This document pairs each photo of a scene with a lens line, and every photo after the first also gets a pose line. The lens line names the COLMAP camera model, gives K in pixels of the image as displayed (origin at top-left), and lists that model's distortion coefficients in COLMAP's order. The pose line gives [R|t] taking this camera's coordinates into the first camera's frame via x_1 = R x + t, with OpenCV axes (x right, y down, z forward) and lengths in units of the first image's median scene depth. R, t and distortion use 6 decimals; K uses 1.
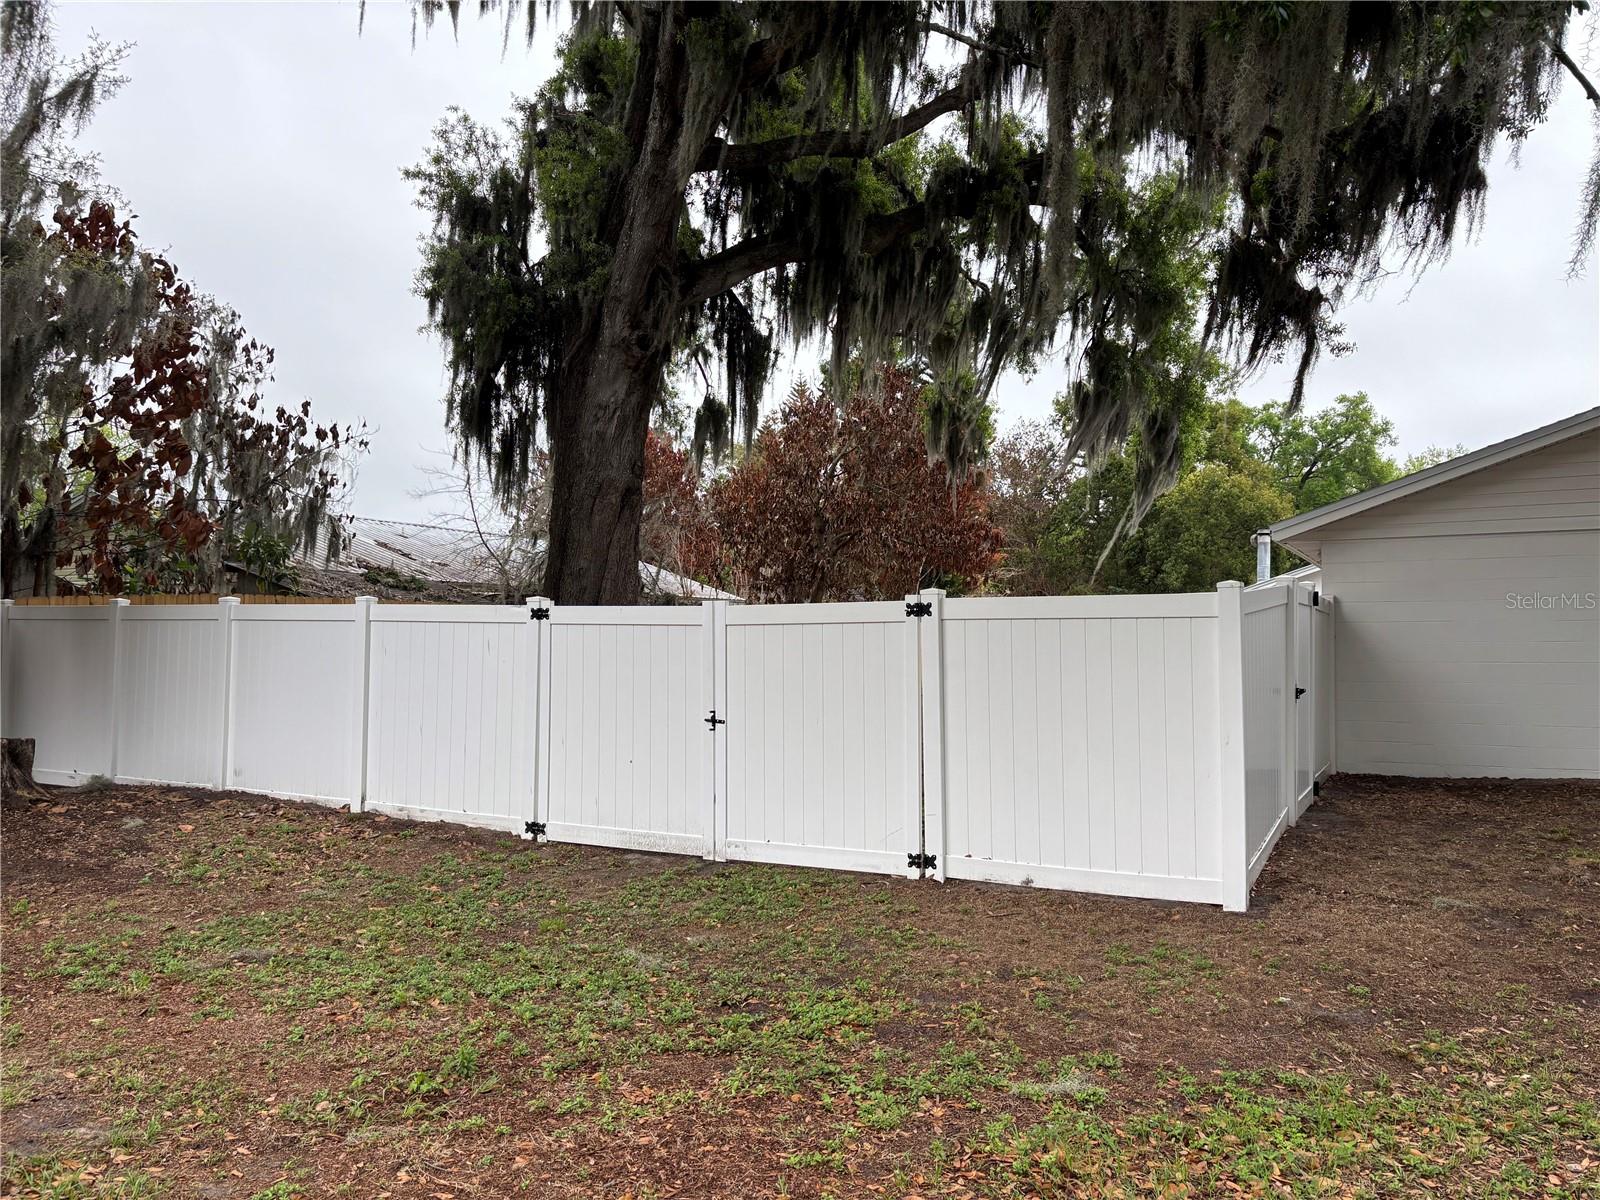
lens RADIAL K [[1200.1, 0, 808.6], [0, 1200.1, 602.6], [0, 0, 1]] dist [0.054710, -0.071998]
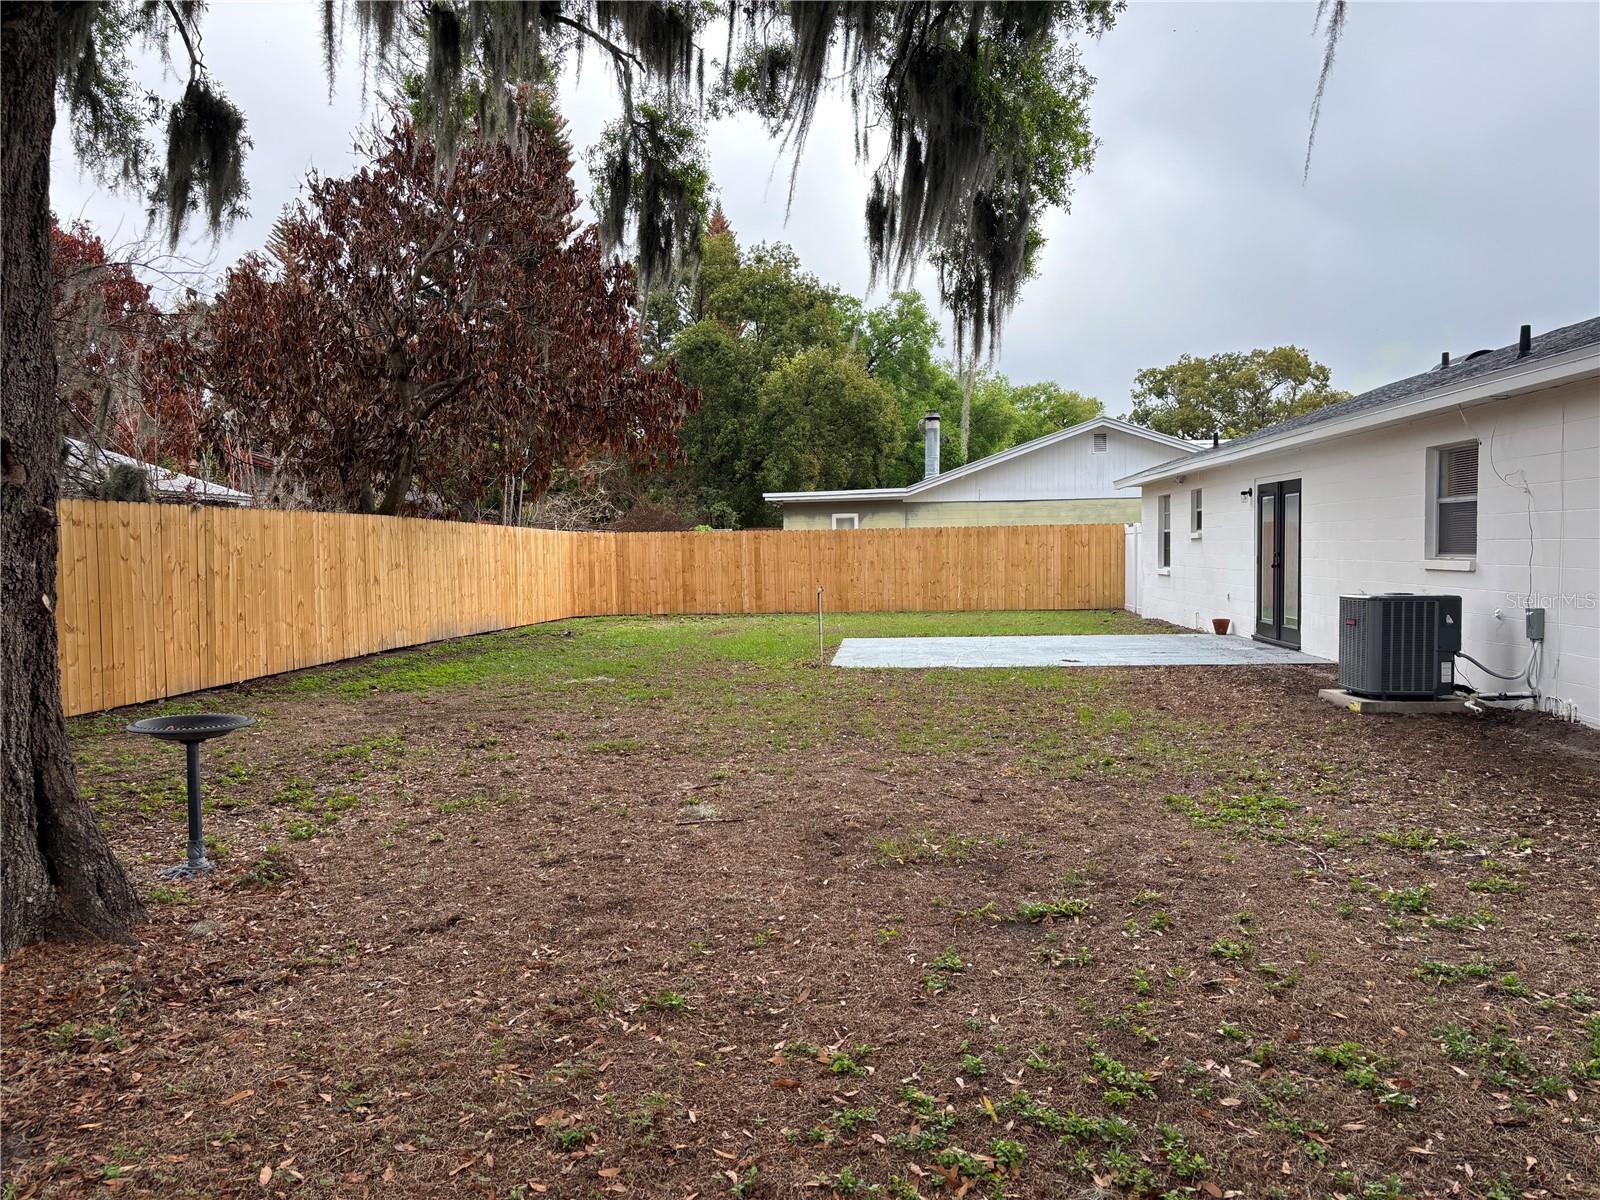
lens RADIAL K [[1200.1, 0, 808.6], [0, 1200.1, 604.2], [0, 0, 1]] dist [0.054710, -0.071998]
pose [[0.916718, -0.032232, 0.398232, -0.054148], [0.000734, 0.996875, 0.078994, 0.007630], [-0.399534, -0.072123, 0.913877, 0.388418]]
